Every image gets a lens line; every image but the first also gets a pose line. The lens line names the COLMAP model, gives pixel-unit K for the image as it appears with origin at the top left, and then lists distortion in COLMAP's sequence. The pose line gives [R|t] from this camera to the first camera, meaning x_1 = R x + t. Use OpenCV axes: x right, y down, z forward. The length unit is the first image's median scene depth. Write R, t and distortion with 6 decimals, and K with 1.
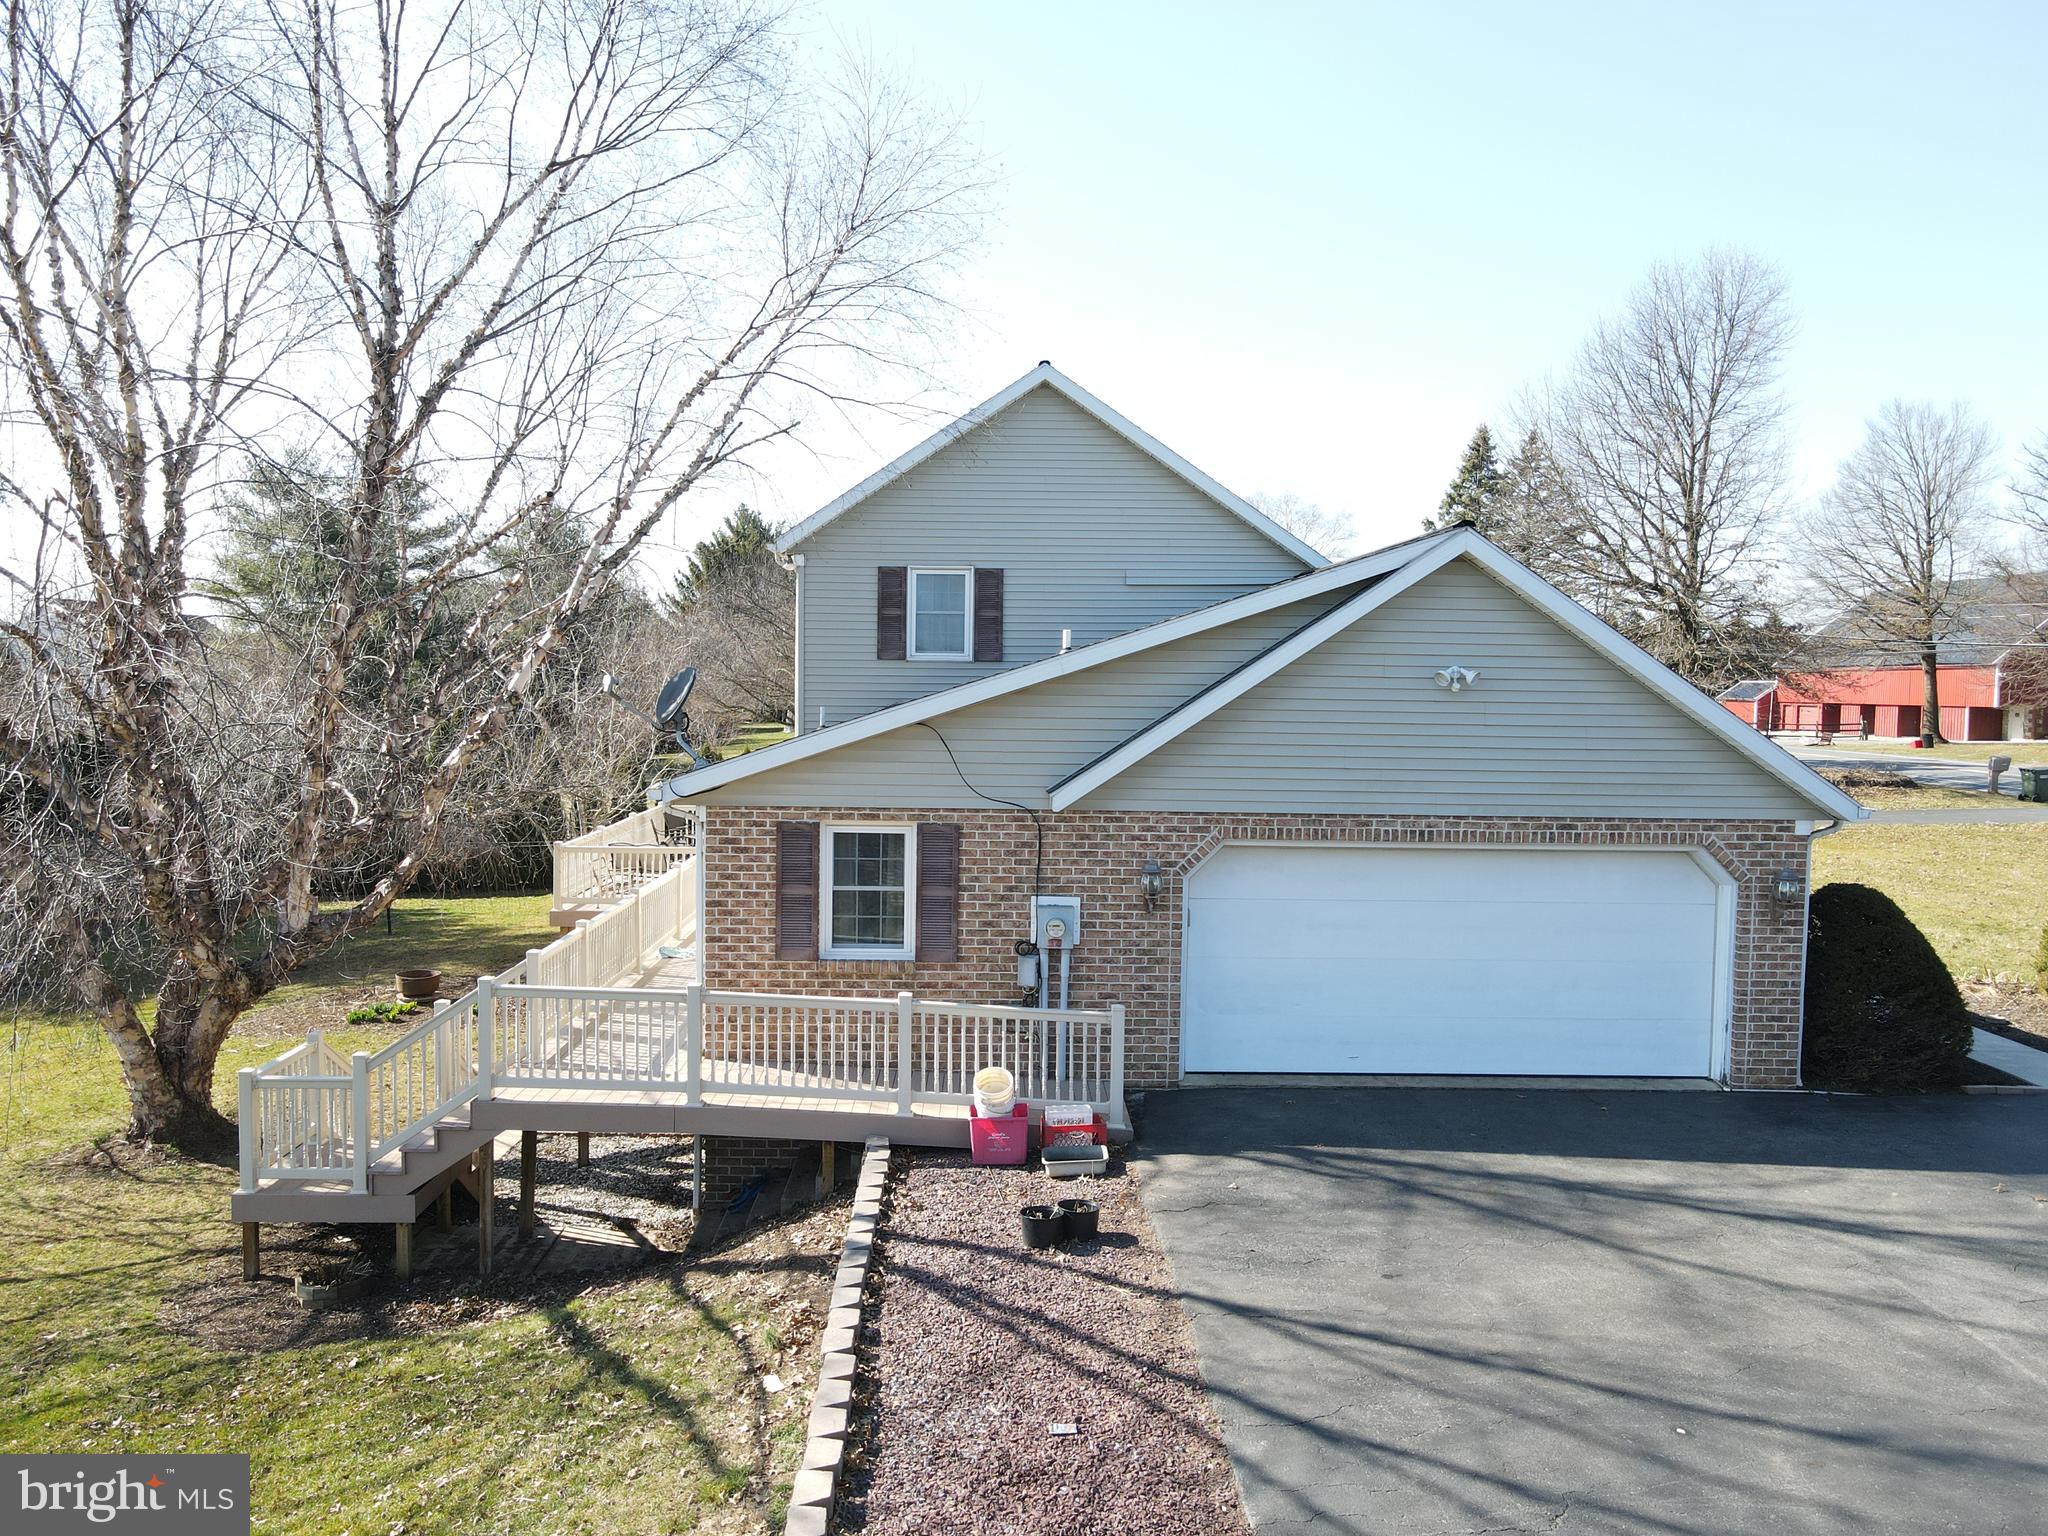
lens RADIAL K [[1489.6, 0, 1027.9], [0, 1489.6, 790.2], [0, 0, 1]] dist [0.022016, -0.014801]
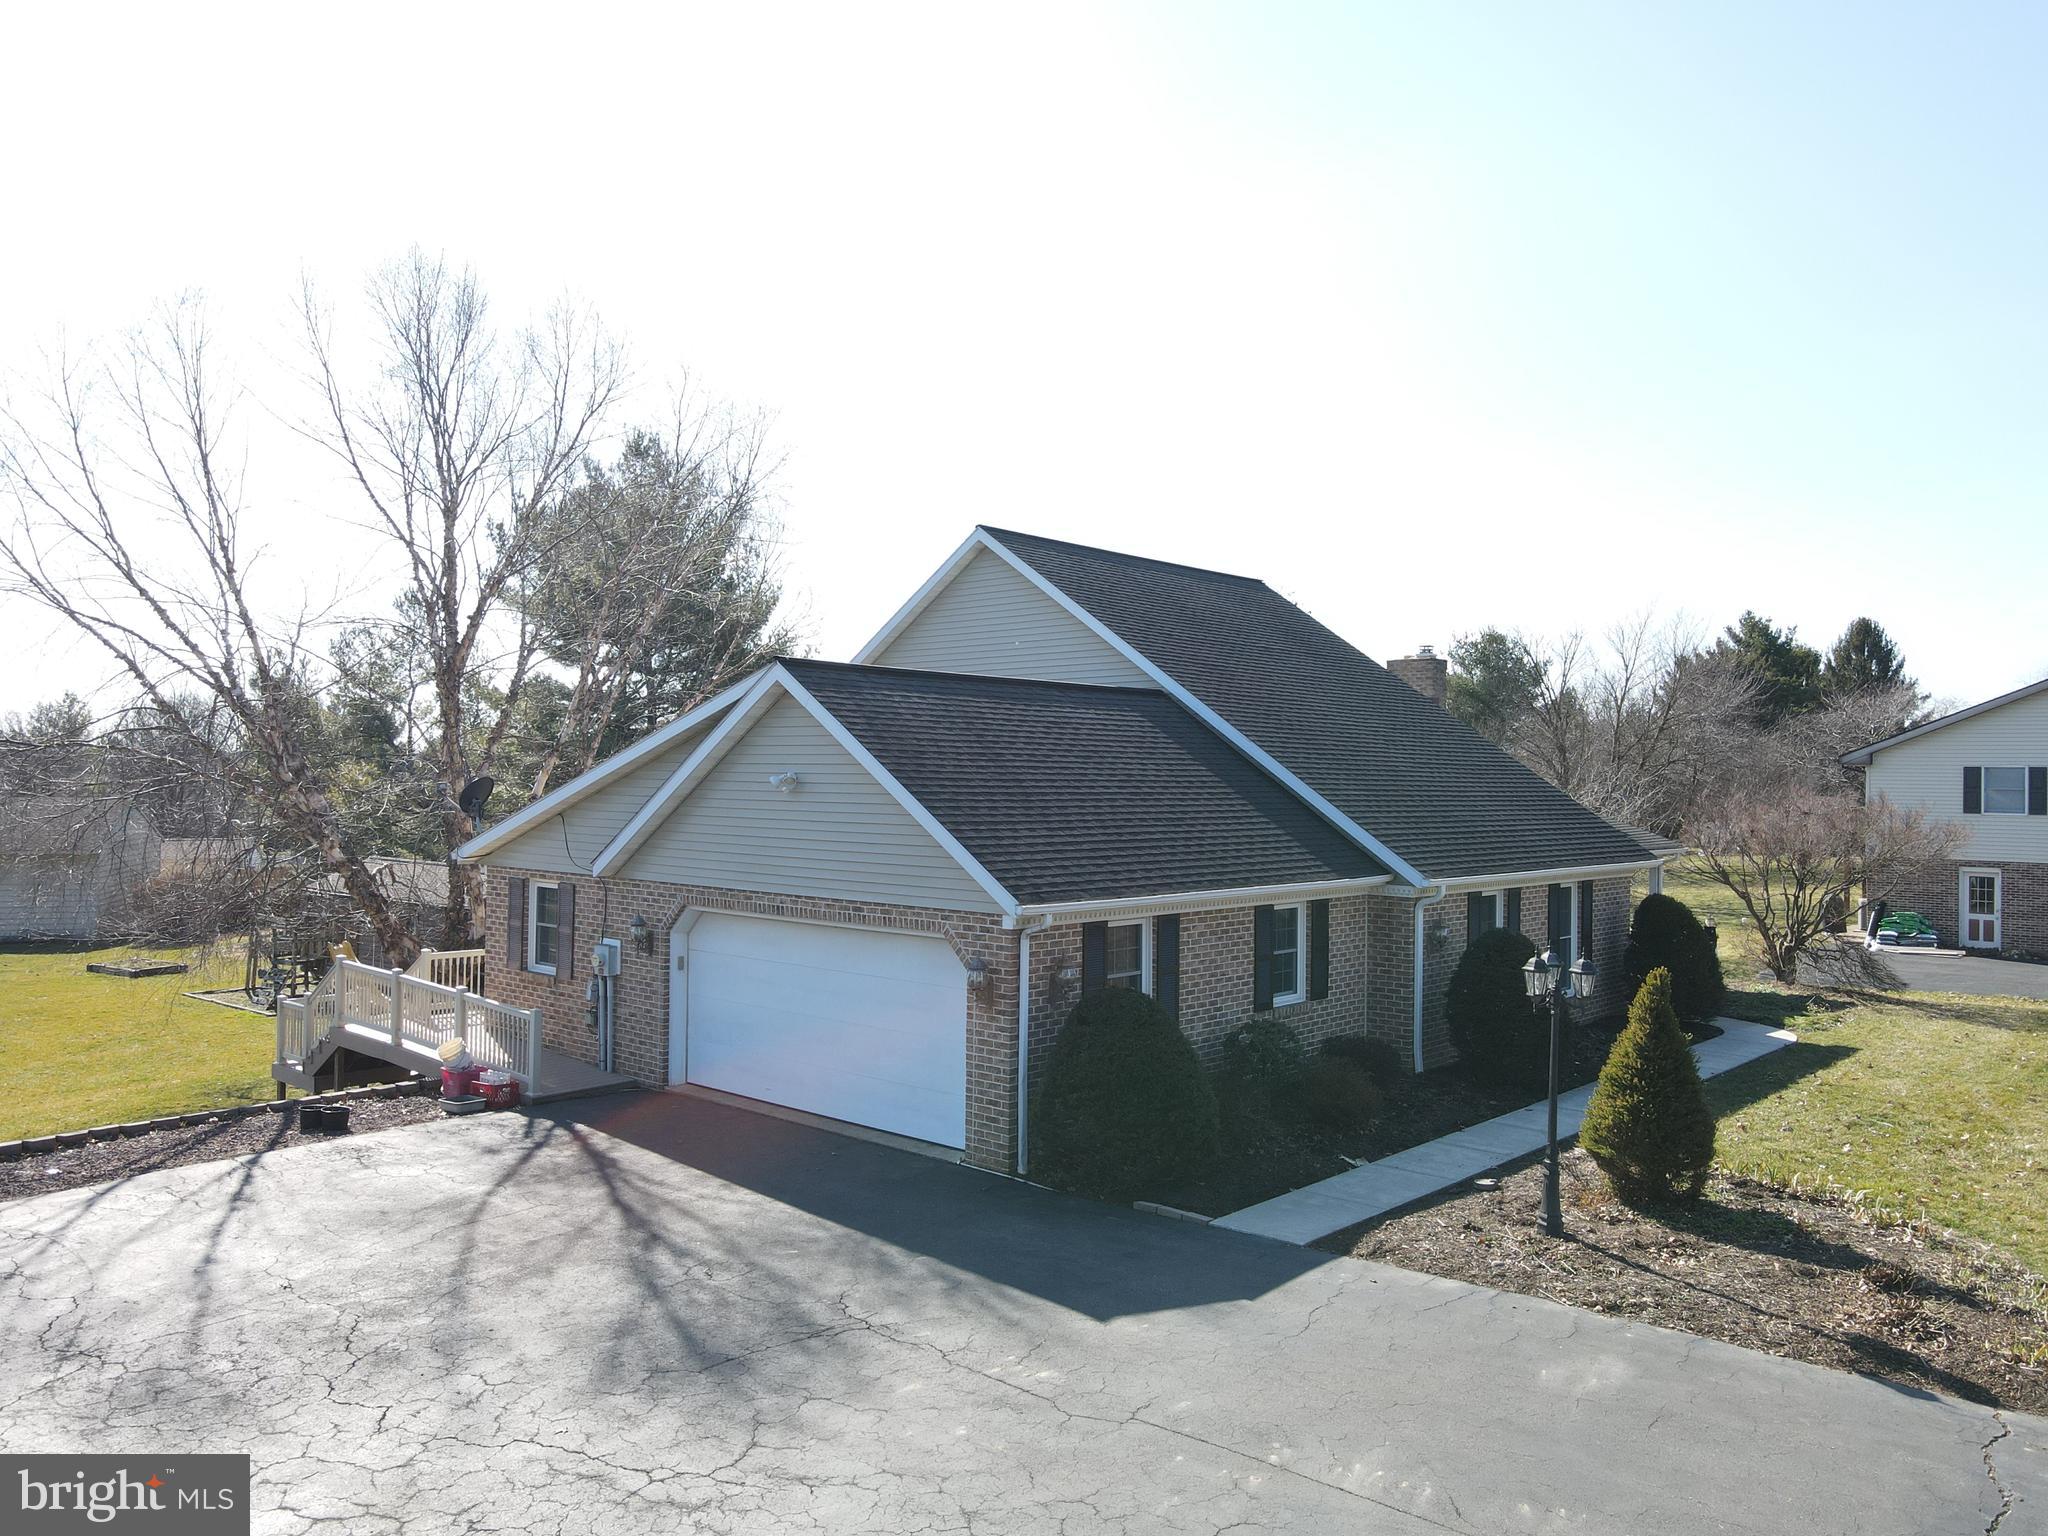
lens RADIAL K [[1489.6, 0, 1029.2], [0, 1489.6, 775.6], [0, 0, 1]] dist [0.022016, -0.014801]
pose [[0.728647, -0.007058, -0.684853, 1.265123], [-0.054438, 0.996186, -0.068185, -0.007310], [0.682722, 0.086965, 0.725484, 0.240144]]
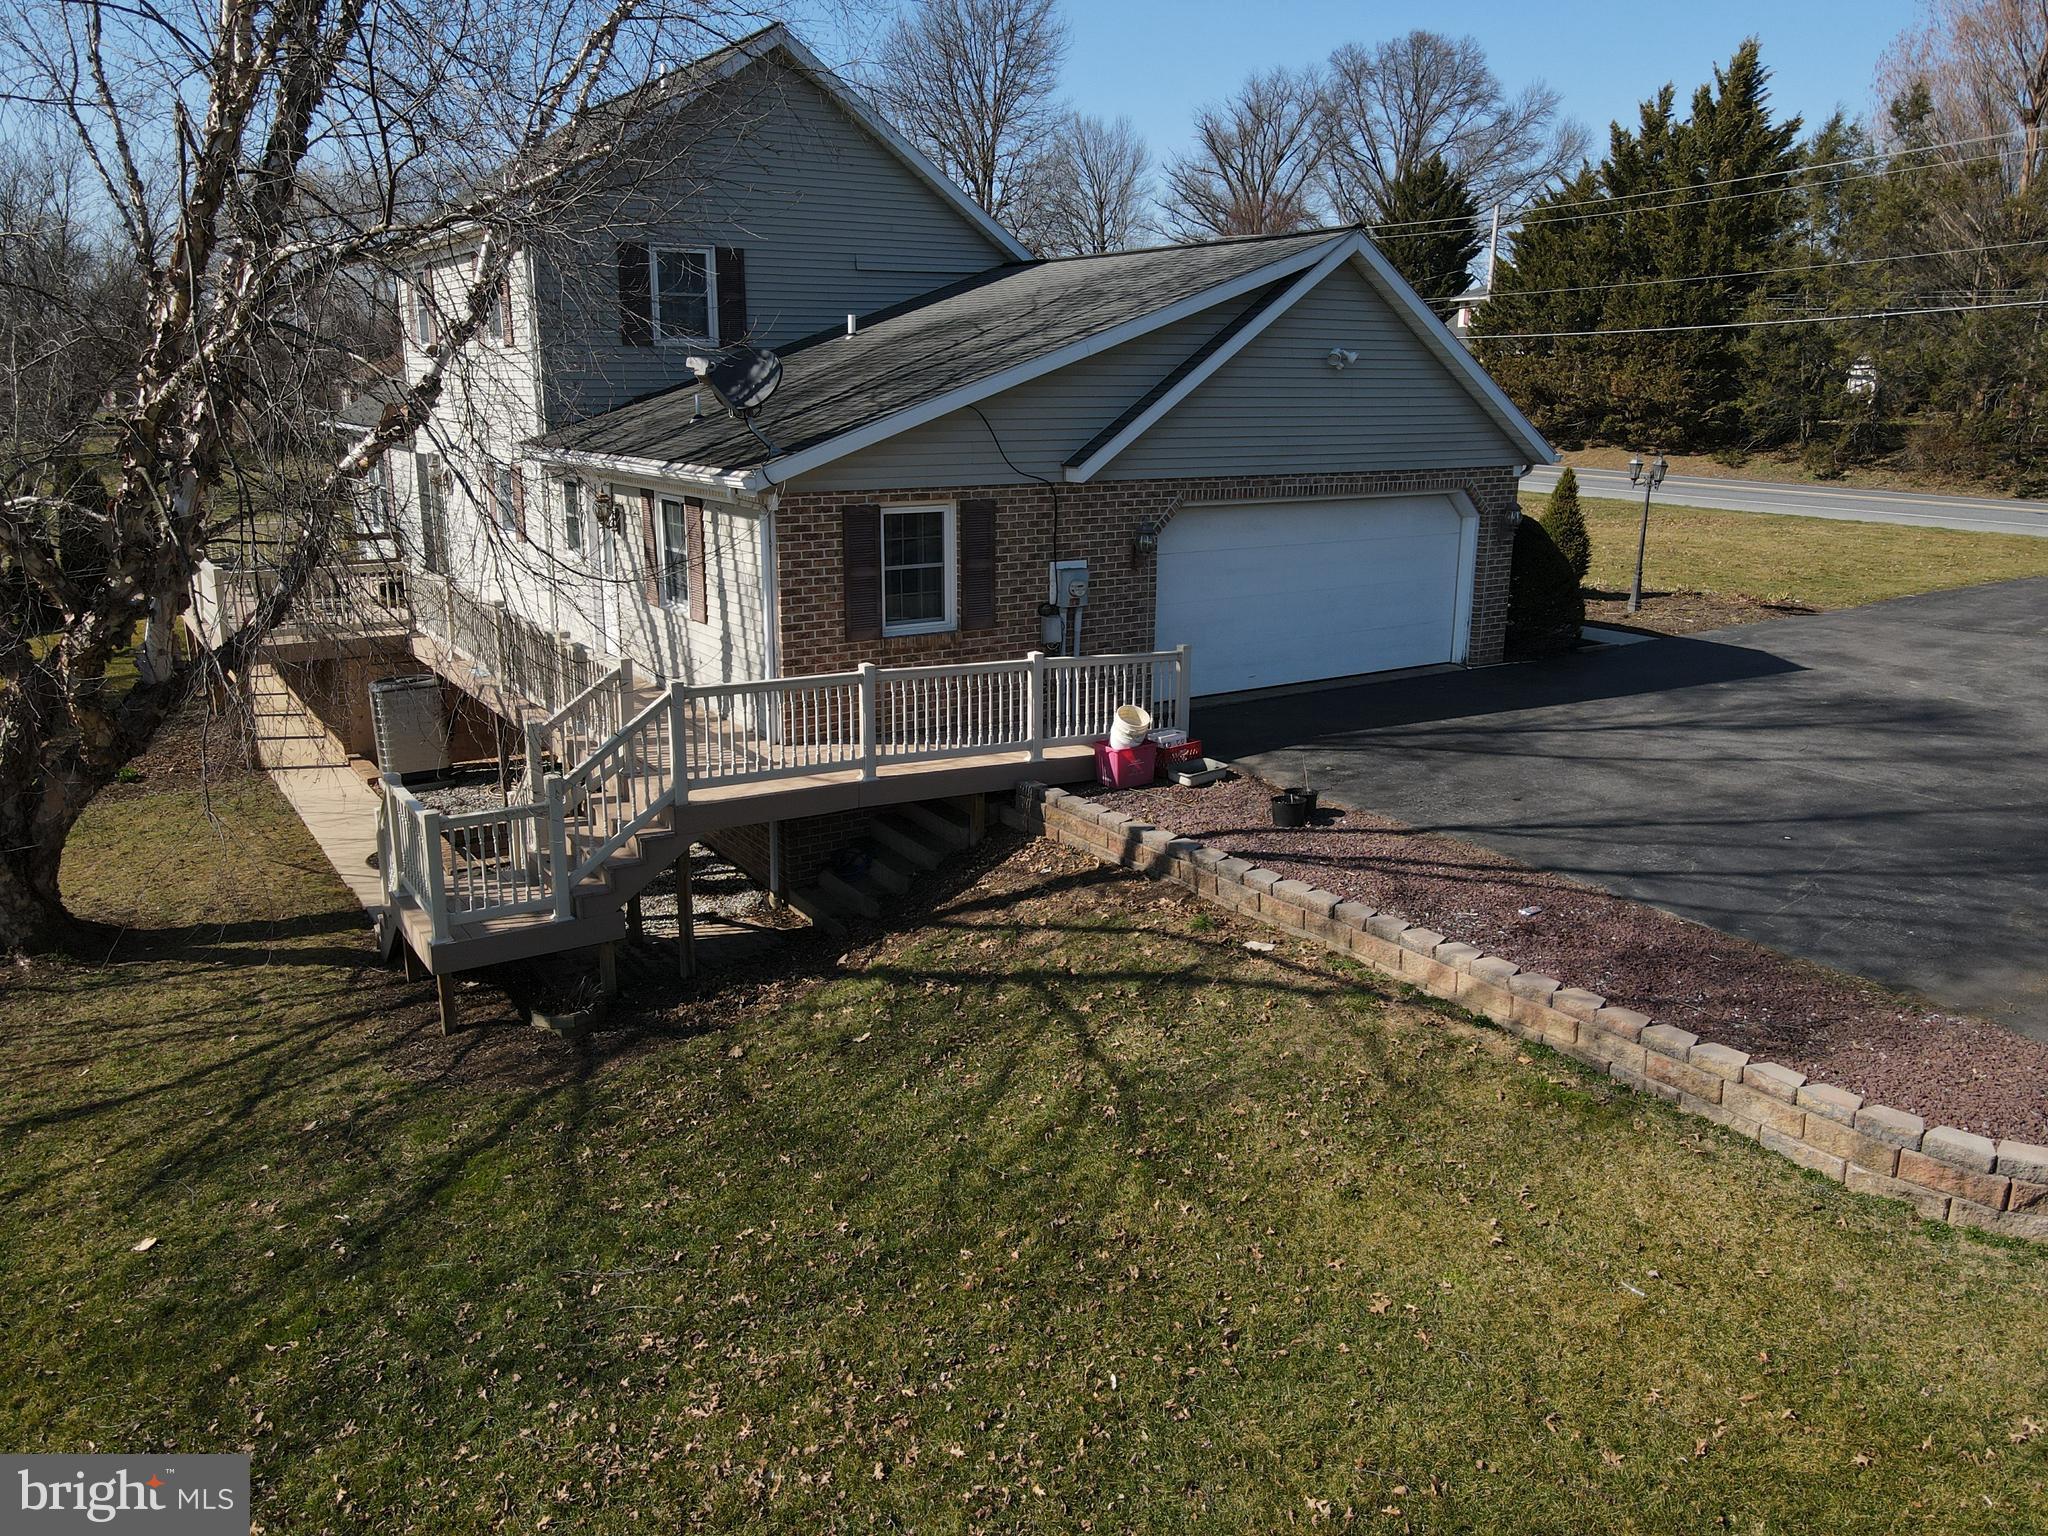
lens RADIAL K [[1489.6, 0, 1039.7], [0, 1489.6, 769.7], [0, 0, 1]] dist [0.022016, -0.014801]
pose [[0.846691, -0.143970, 0.512238, -0.598334], [0.048371, 0.979539, 0.195357, 0.004924], [-0.529882, -0.140629, 0.836330, 0.050095]]
